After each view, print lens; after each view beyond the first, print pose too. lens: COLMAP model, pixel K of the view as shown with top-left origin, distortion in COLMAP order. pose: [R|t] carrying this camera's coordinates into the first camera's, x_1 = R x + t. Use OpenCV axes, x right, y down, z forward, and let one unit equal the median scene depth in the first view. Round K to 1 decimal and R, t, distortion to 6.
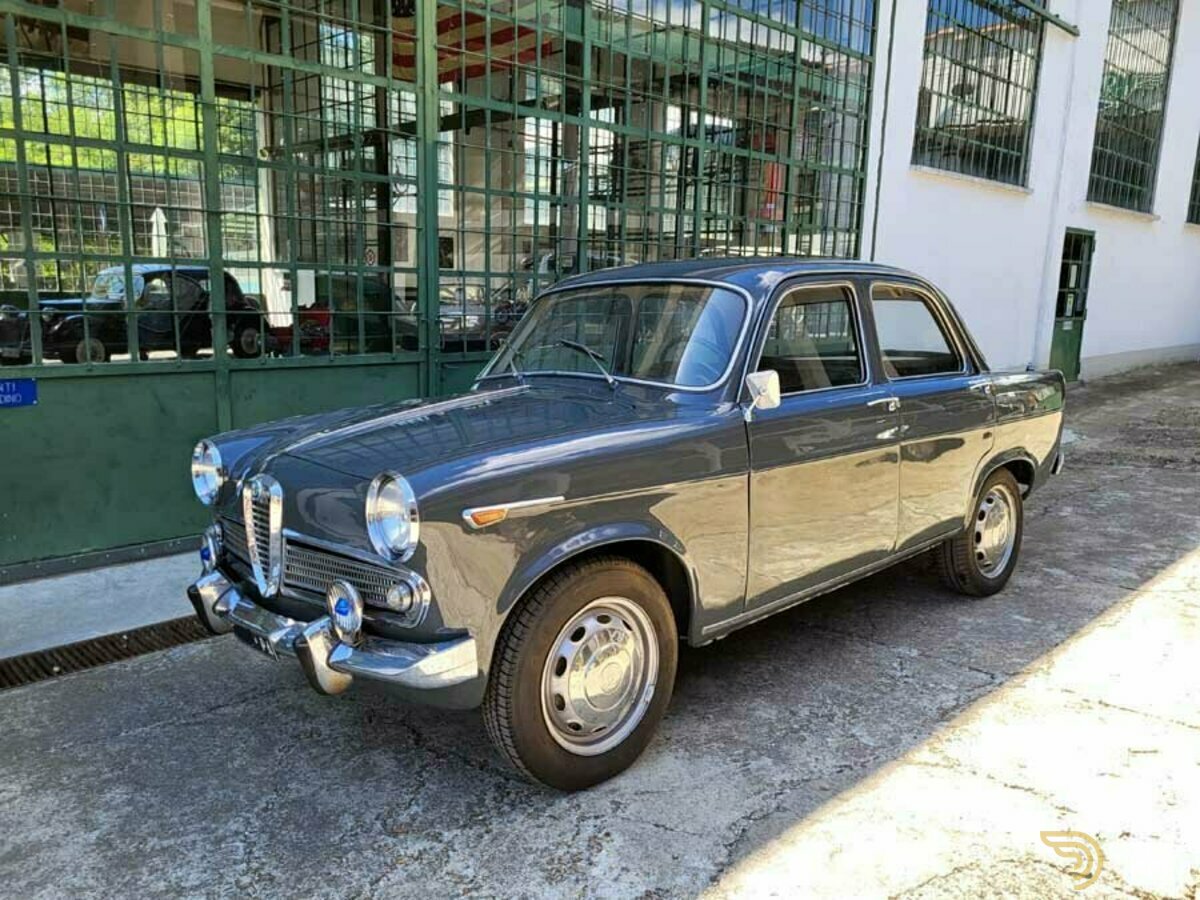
lens RADIAL K [[920.3, 0, 606.3], [0, 920.3, 452.3], [0, 0, 1]] dist [0.043423, -0.031329]
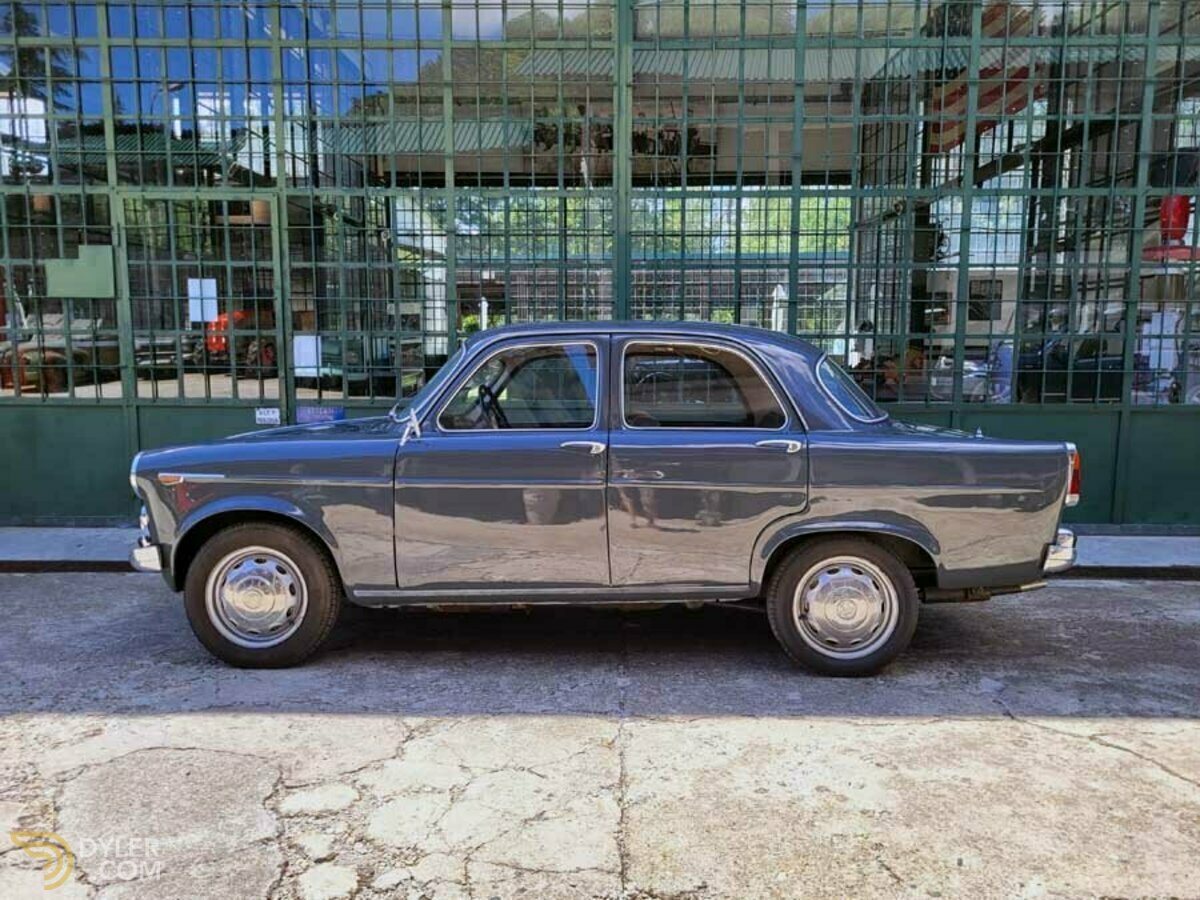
lens RADIAL K [[920.3, 0, 600.5], [0, 920.3, 454.4], [0, 0, 1]] dist [0.043423, -0.031329]
pose [[0.700968, 0.070132, -0.709736, 1.103600], [-0.115181, 0.993222, -0.015613, -0.028087], [0.703831, 0.092692, 0.704294, 0.218203]]
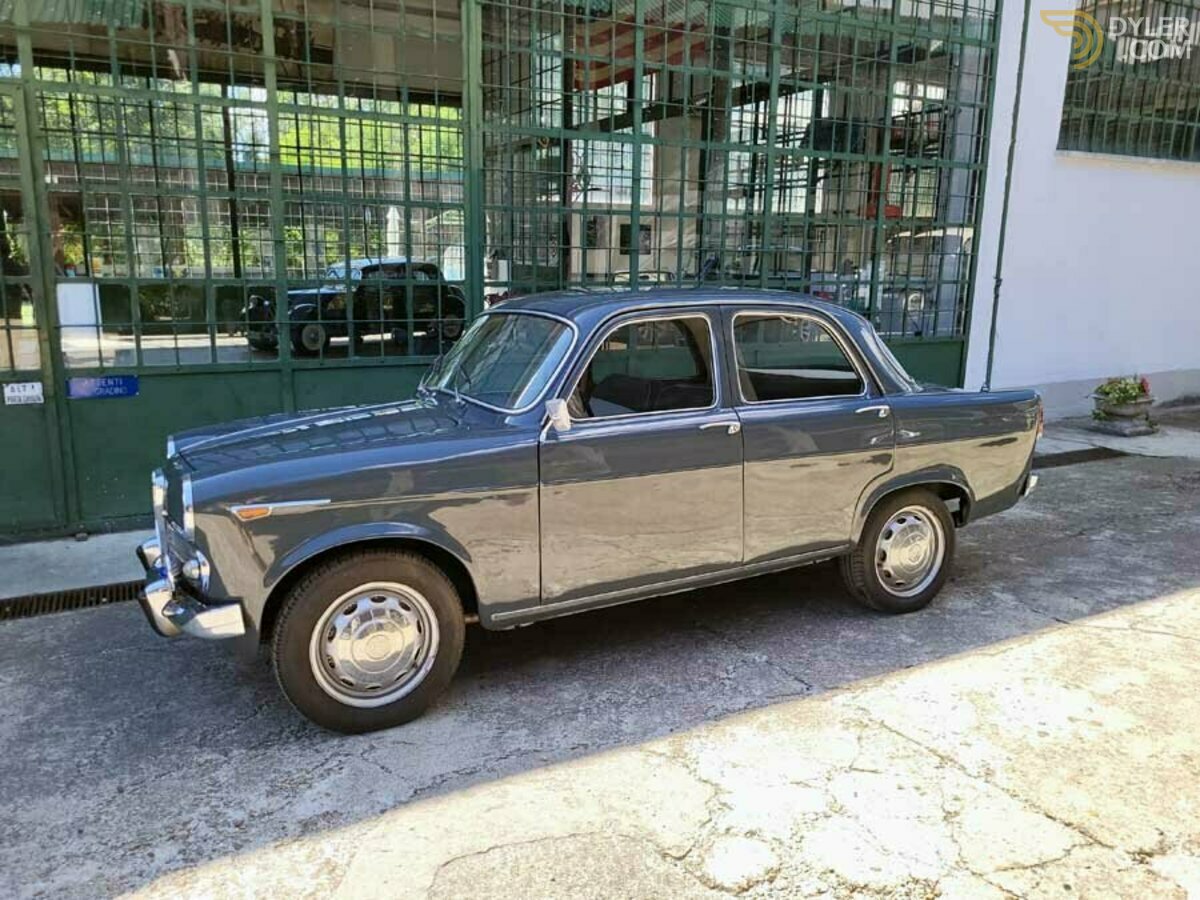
lens RADIAL K [[920.3, 0, 602.9], [0, 920.3, 443.1], [0, 0, 1]] dist [0.043423, -0.031329]
pose [[0.960673, 0.046472, -0.273766, 0.459079], [-0.042028, 0.998872, 0.022081, -0.051225], [0.274483, -0.009707, 0.961543, -0.079830]]
